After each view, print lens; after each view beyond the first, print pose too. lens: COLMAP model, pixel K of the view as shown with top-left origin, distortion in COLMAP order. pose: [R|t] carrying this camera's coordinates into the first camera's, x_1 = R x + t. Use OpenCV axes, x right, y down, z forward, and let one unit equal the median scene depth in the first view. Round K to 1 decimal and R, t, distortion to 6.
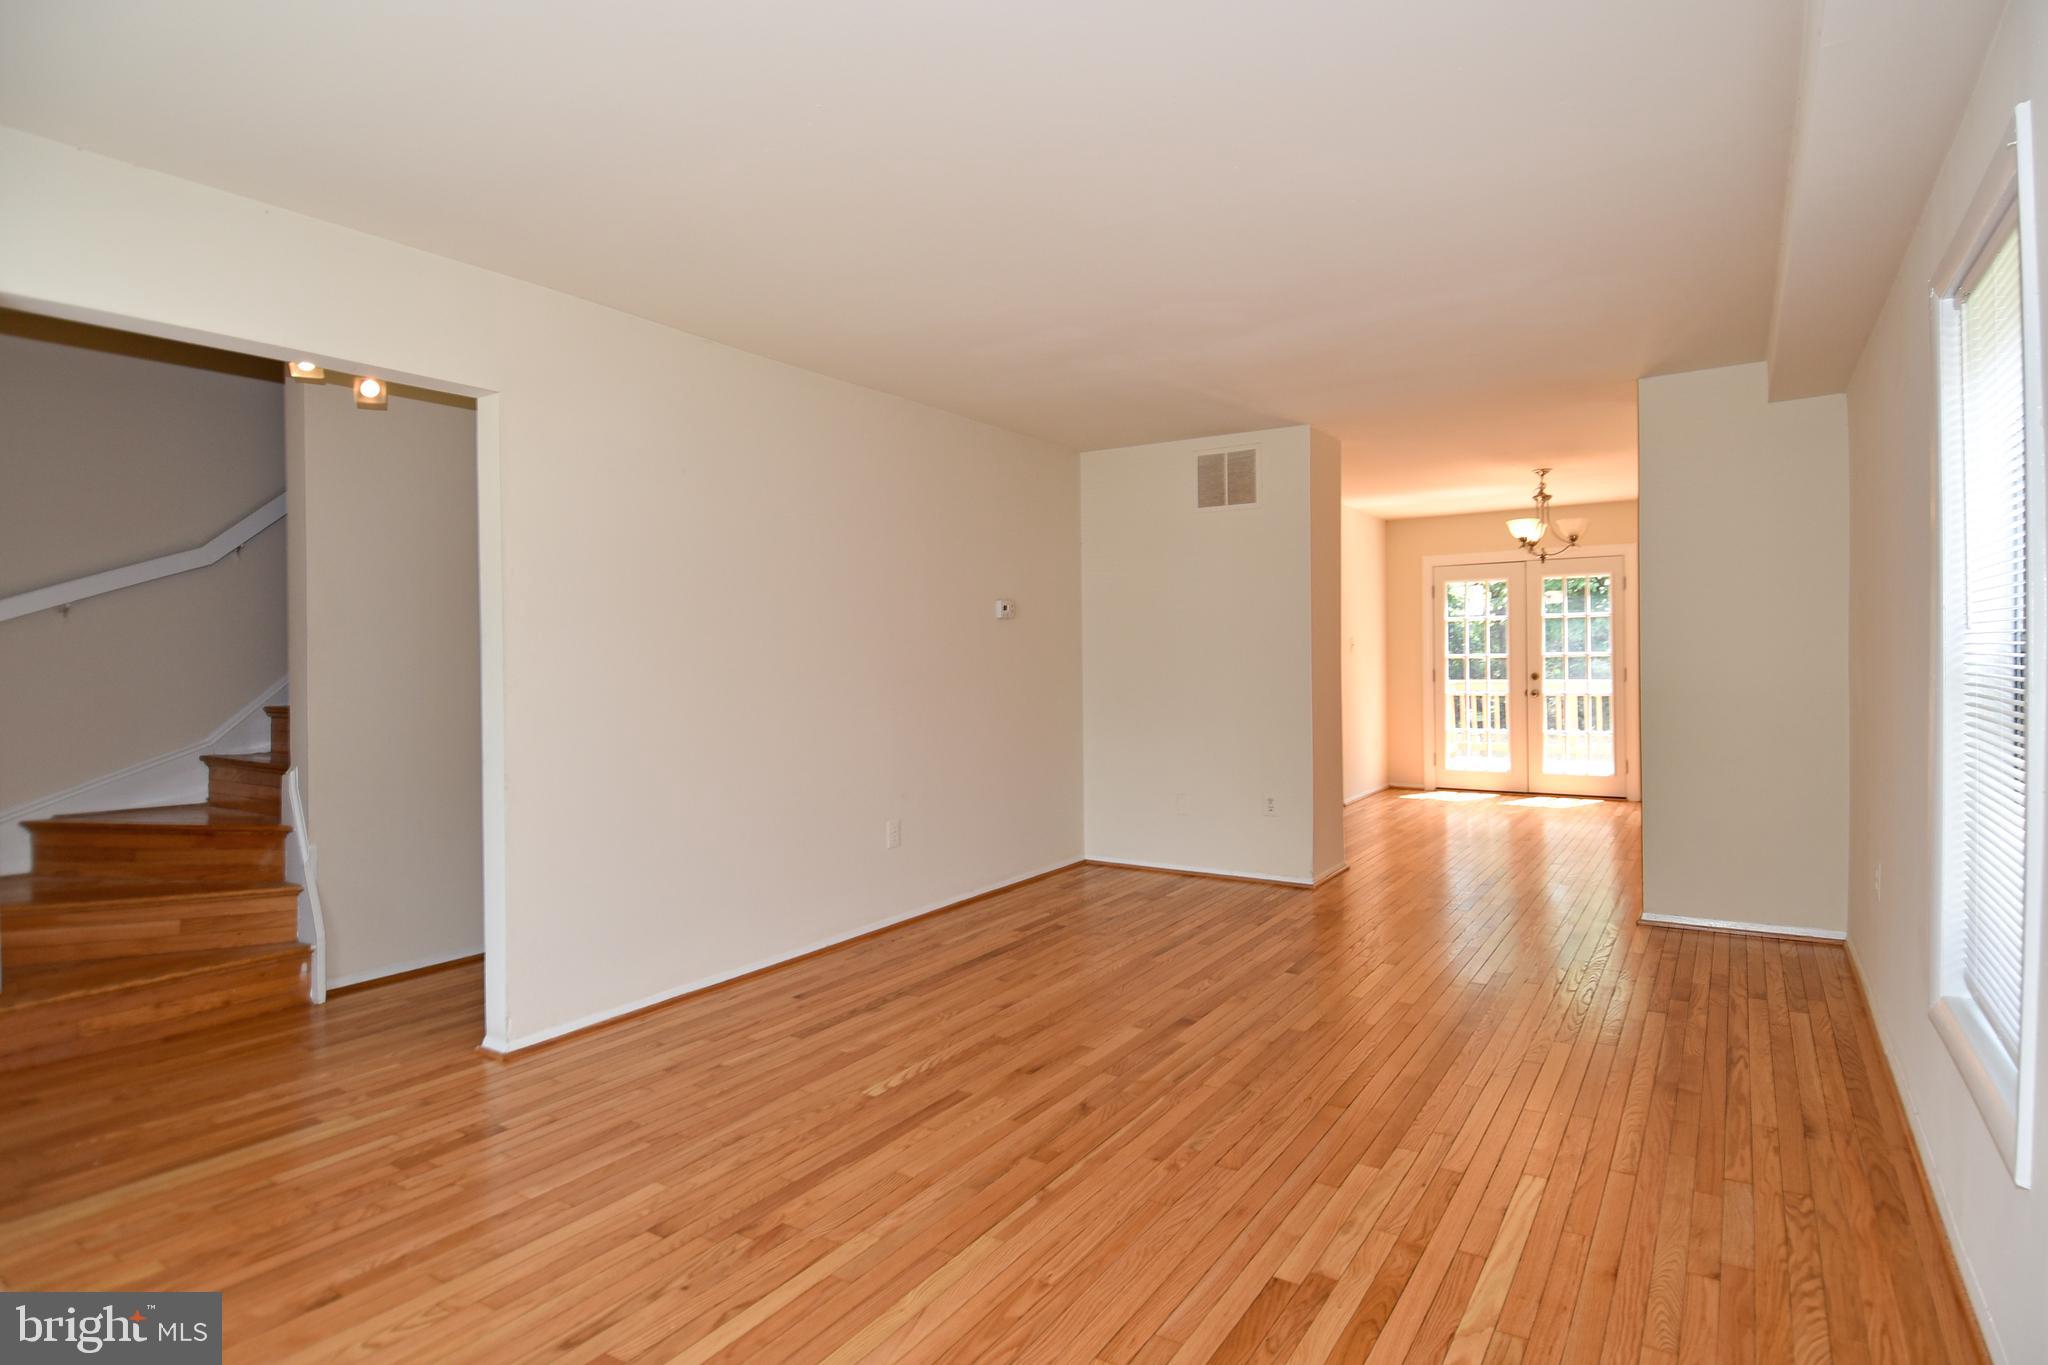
lens RADIAL K [[1089.7, 0, 1083.8], [0, 1089.7, 667.3], [0, 0, 1]] dist [0.066650, -0.063965]
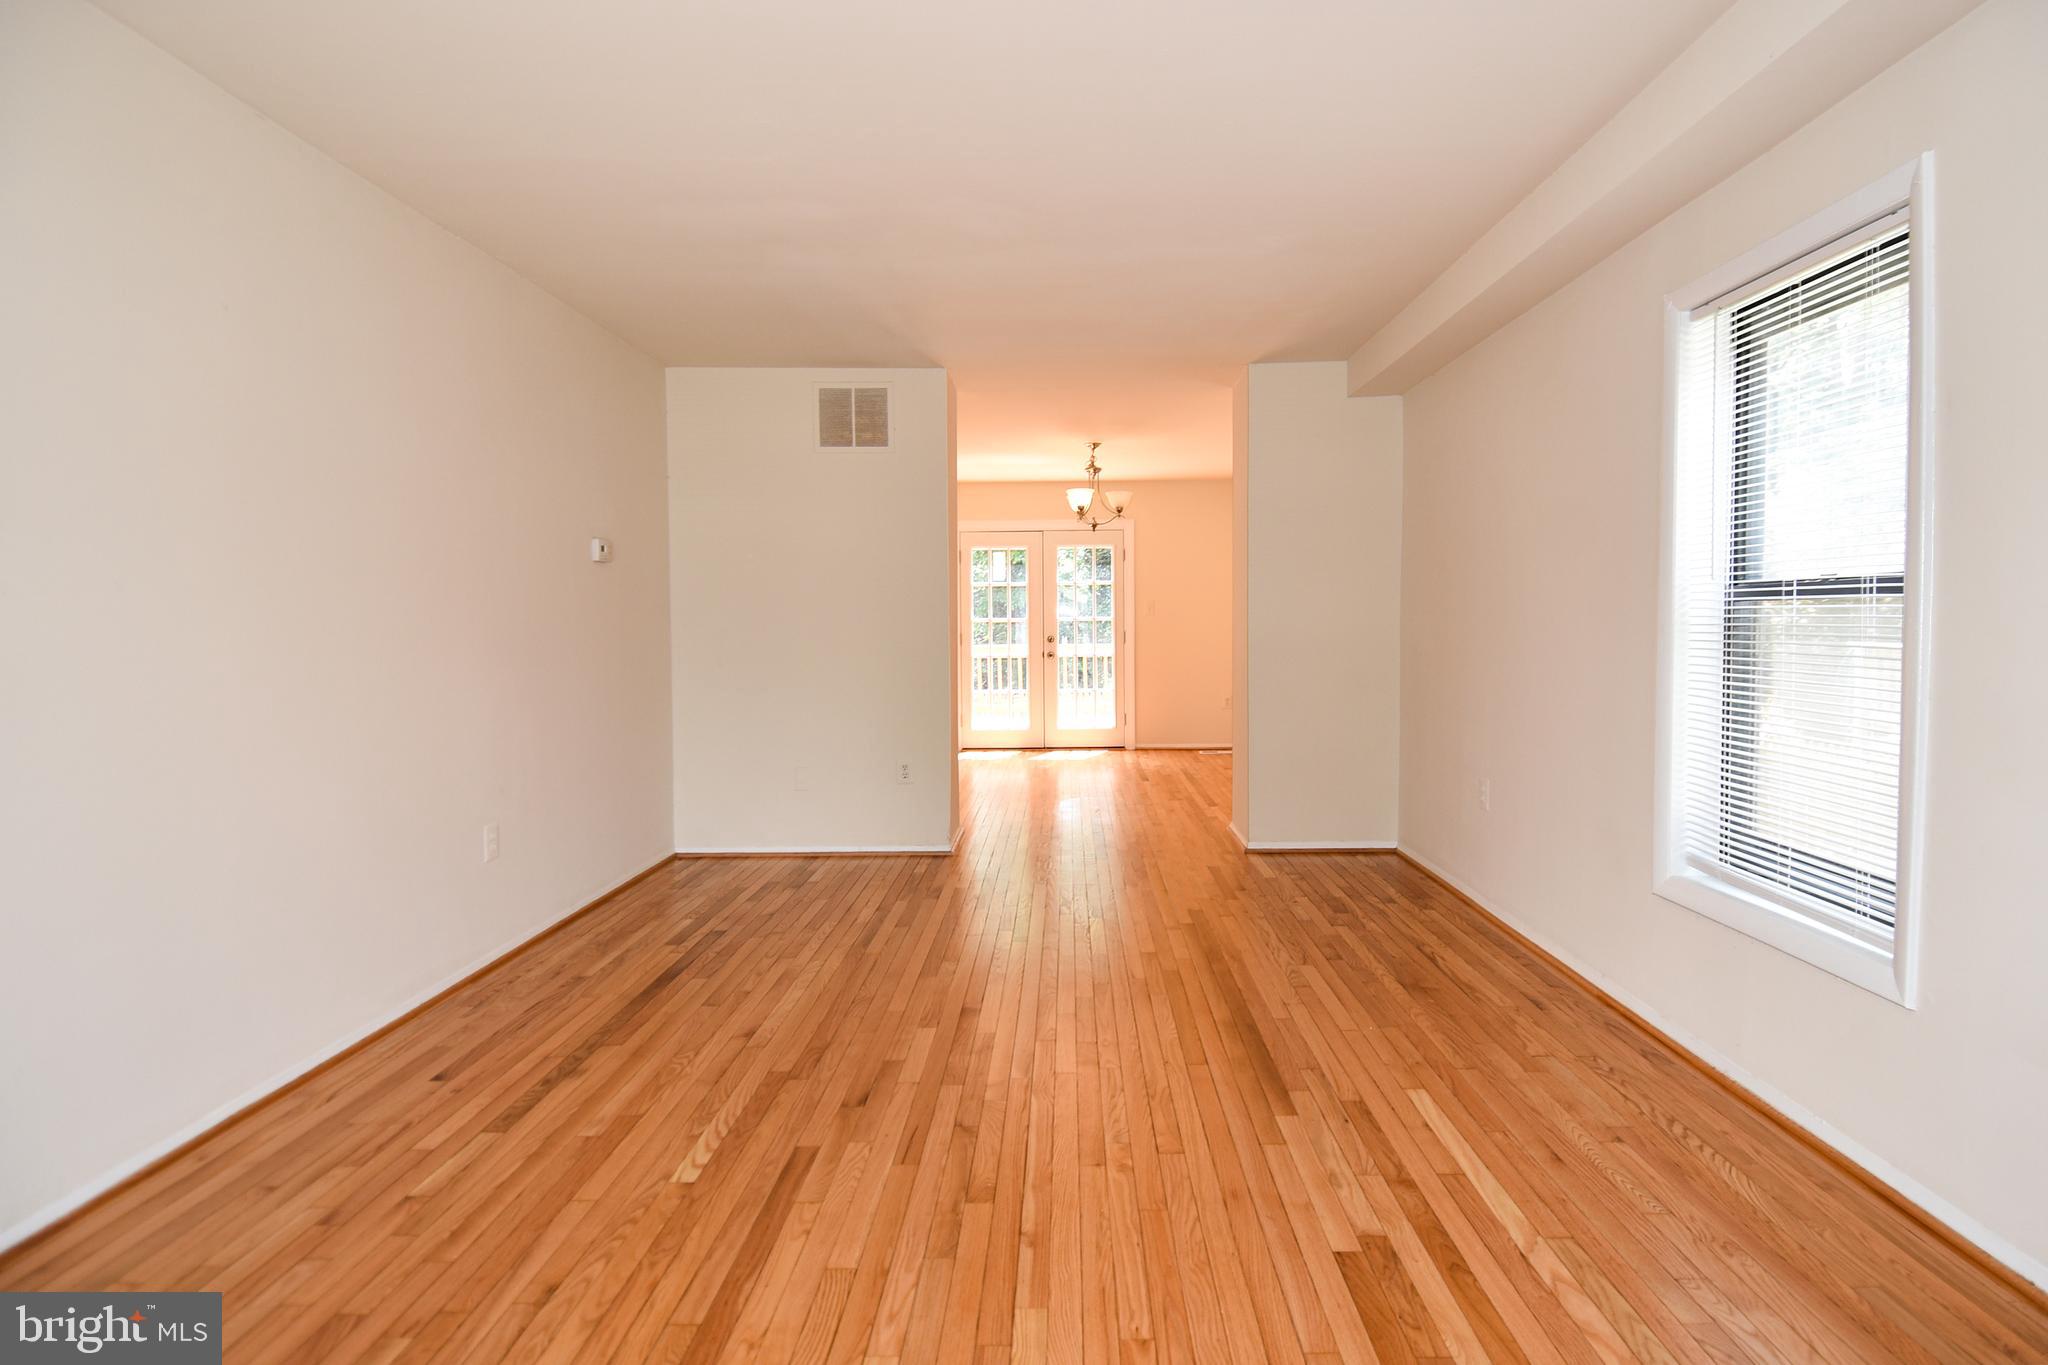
lens RADIAL K [[1089.7, 0, 1083.8], [0, 1089.7, 667.3], [0, 0, 1]] dist [0.066650, -0.063965]
pose [[0.851947, -0.015189, 0.523407, -0.255155], [0.001118, 0.999630, 0.027189, 0.014512], [-0.523626, -0.022578, 0.851649, 0.165571]]
